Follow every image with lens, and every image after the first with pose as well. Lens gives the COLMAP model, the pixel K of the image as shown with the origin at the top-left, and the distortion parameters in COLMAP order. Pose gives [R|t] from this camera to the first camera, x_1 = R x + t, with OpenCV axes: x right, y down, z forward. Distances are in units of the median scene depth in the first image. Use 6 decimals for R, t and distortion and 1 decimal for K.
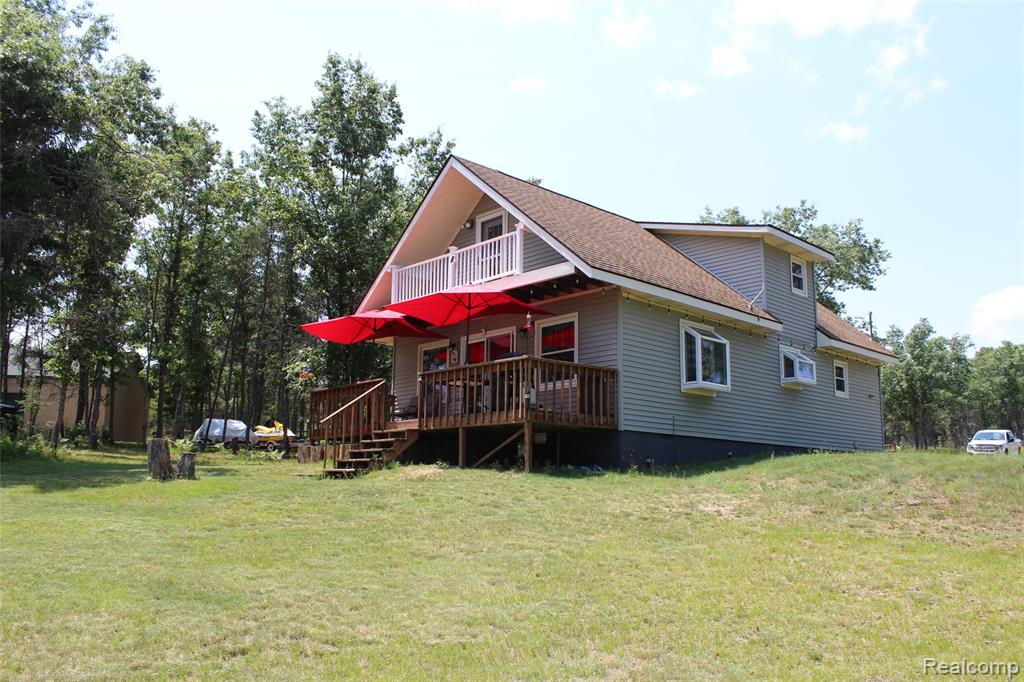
lens RADIAL K [[863.8, 0, 507.7], [0, 863.8, 354.0], [0, 0, 1]] dist [-0.161671, 0.146736]
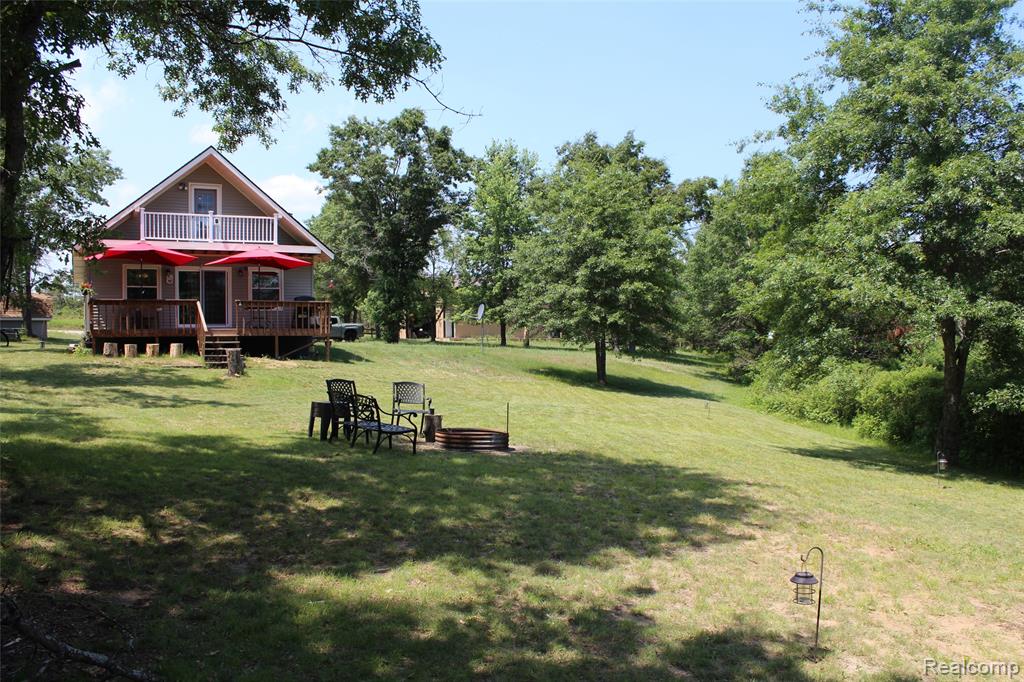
lens RADIAL K [[863.8, 0, 507.7], [0, 863.8, 354.0], [0, 0, 1]] dist [-0.161671, 0.146736]
pose [[0.260444, -0.020995, 0.965261, -1.494141], [-0.151366, 0.986513, 0.062299, -0.053937], [-0.953550, -0.162333, 0.253753, 0.102784]]
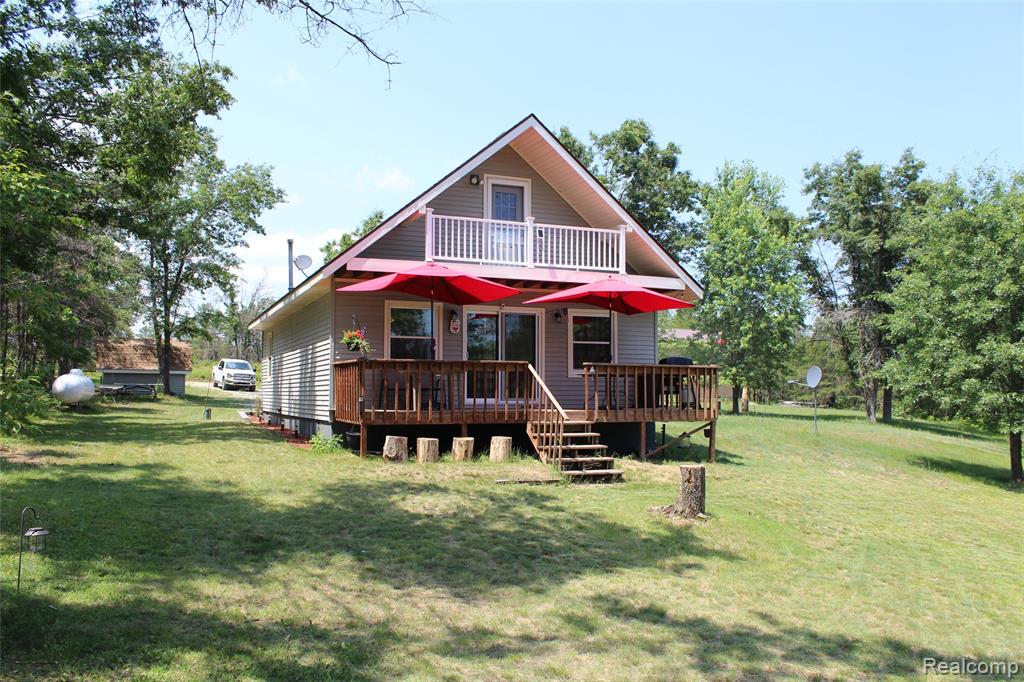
lens RADIAL K [[863.8, 0, 507.7], [0, 863.8, 354.0], [0, 0, 1]] dist [-0.161671, 0.146736]
pose [[0.342497, 0.037894, 0.938754, -1.032793], [-0.160921, 0.986787, 0.018878, 0.008194], [-0.925635, -0.157531, 0.344070, 0.749822]]
